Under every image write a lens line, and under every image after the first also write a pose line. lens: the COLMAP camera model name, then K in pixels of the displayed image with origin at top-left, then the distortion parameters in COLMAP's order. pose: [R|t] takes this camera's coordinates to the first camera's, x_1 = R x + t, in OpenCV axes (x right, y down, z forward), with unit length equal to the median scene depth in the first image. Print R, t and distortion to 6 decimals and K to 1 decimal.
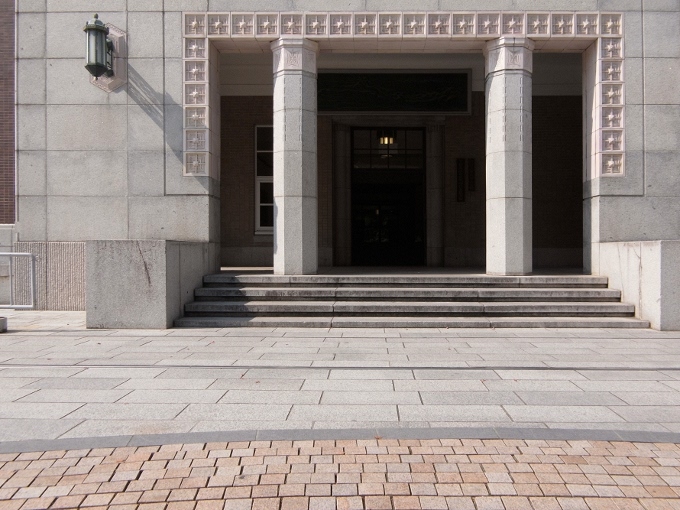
lens RADIAL K [[529.6, 0, 339.9], [0, 529.6, 254.4], [0, 0, 1]] dist [0.002352, 0.002752]
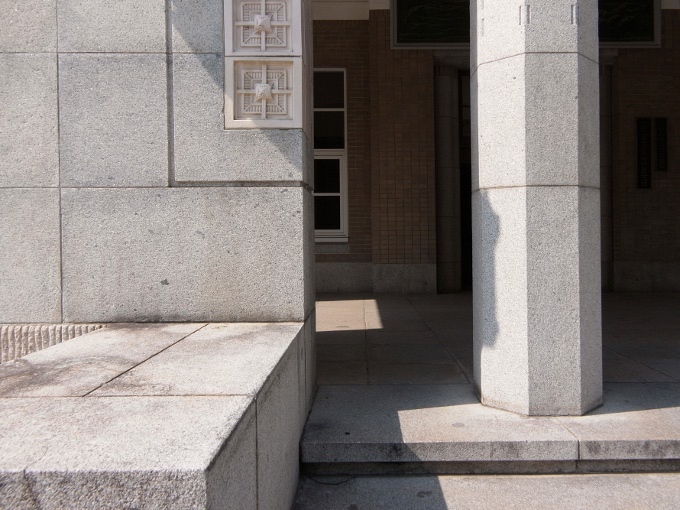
lens RADIAL K [[529.6, 0, 354.2], [0, 529.6, 238.3], [0, 0, 1]] dist [0.002352, 0.002752]
pose [[0.998976, -0.009942, 0.044129, -0.229614], [0.009724, 0.999939, 0.005152, -0.078168], [-0.044177, -0.004718, 0.999013, 0.658402]]
